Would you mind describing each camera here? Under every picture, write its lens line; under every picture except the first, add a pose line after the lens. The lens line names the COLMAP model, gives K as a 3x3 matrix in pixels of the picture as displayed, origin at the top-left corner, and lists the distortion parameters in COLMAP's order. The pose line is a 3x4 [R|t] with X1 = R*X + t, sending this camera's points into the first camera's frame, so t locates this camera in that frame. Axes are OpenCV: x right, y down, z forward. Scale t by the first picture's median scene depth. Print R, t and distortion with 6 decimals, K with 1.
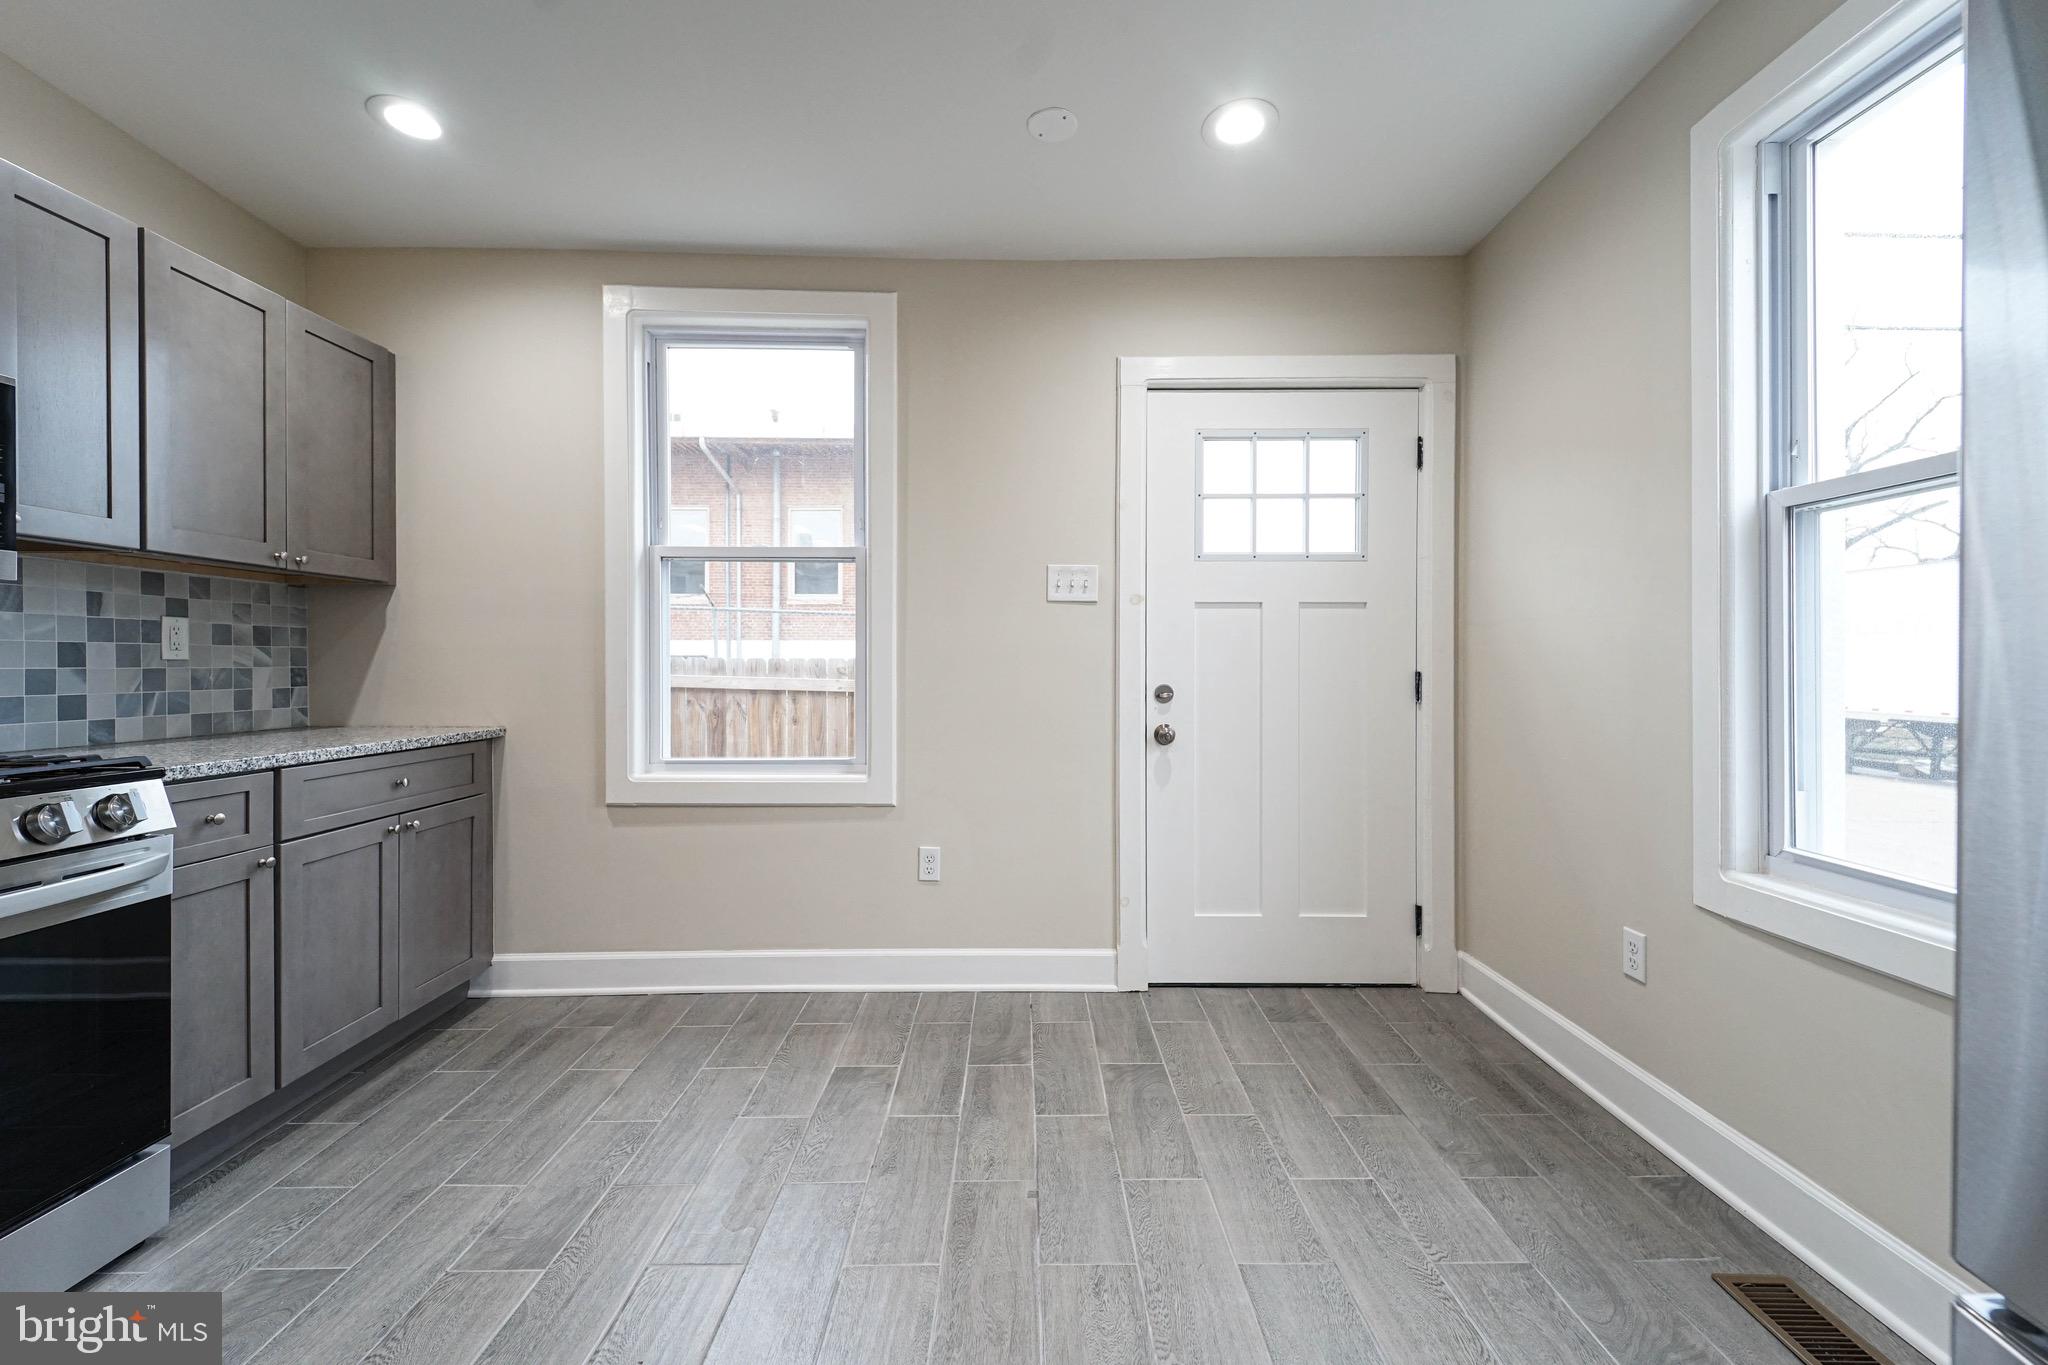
lens RADIAL K [[859.8, 0, 1027.9], [0, 859.8, 665.6], [0, 0, 1]] dist [0.000806, -0.000357]
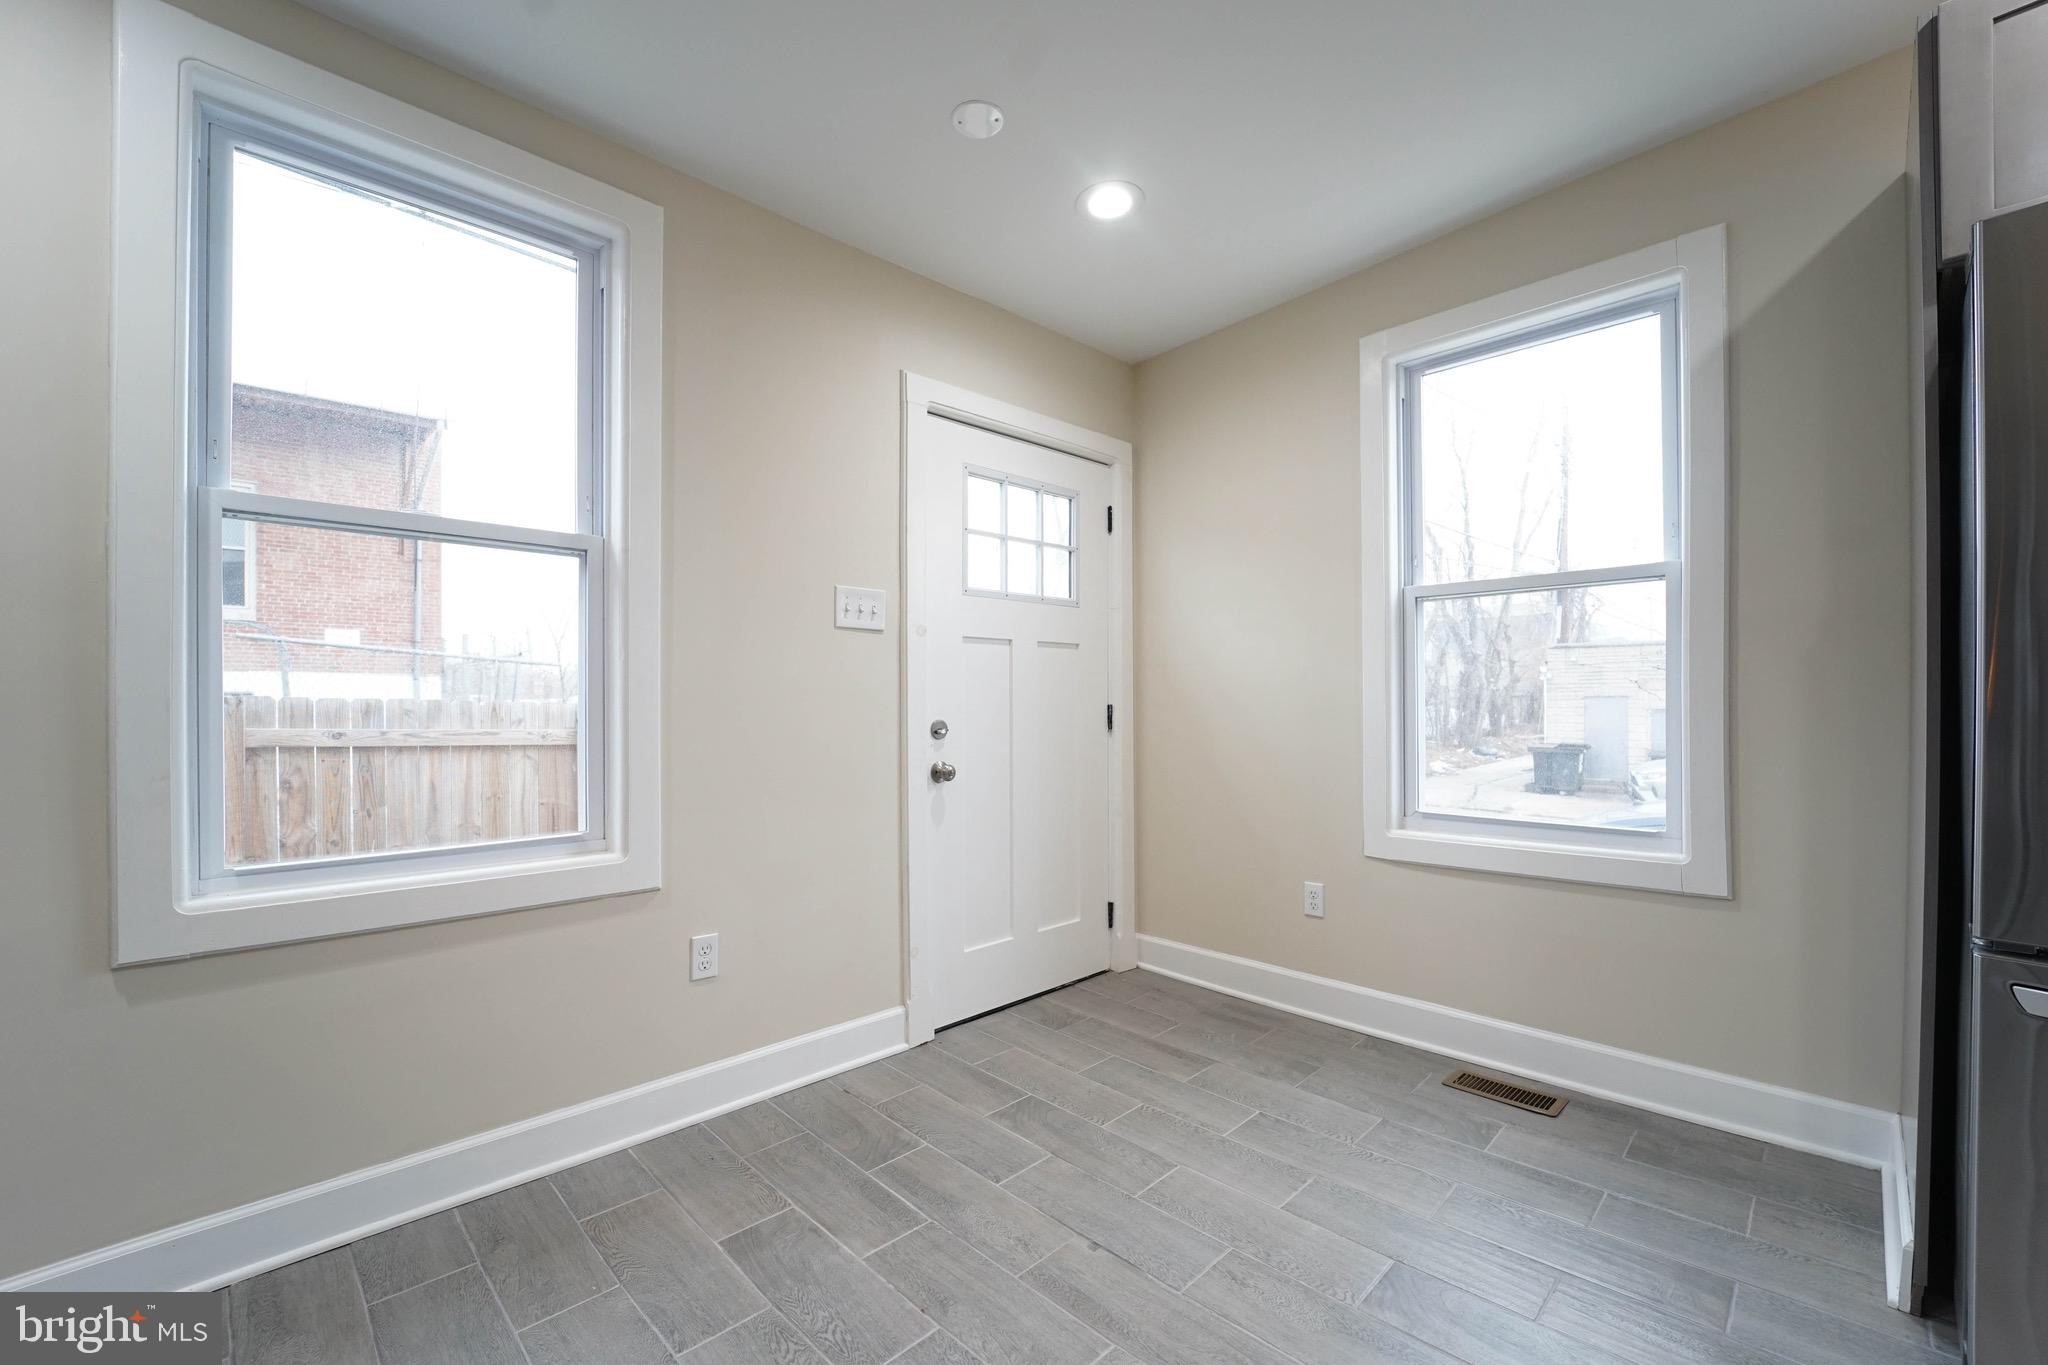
lens RADIAL K [[851.0, 0, 1067.6], [0, 851.0, 708.2], [0, 0, 1]] dist [-0.039235, -0.000414]
pose [[0.692246, -0.009852, 0.721594, -0.491154], [0.009446, 0.999945, 0.004591, 0.006570], [-0.721600, 0.003638, 0.692301, 0.268374]]
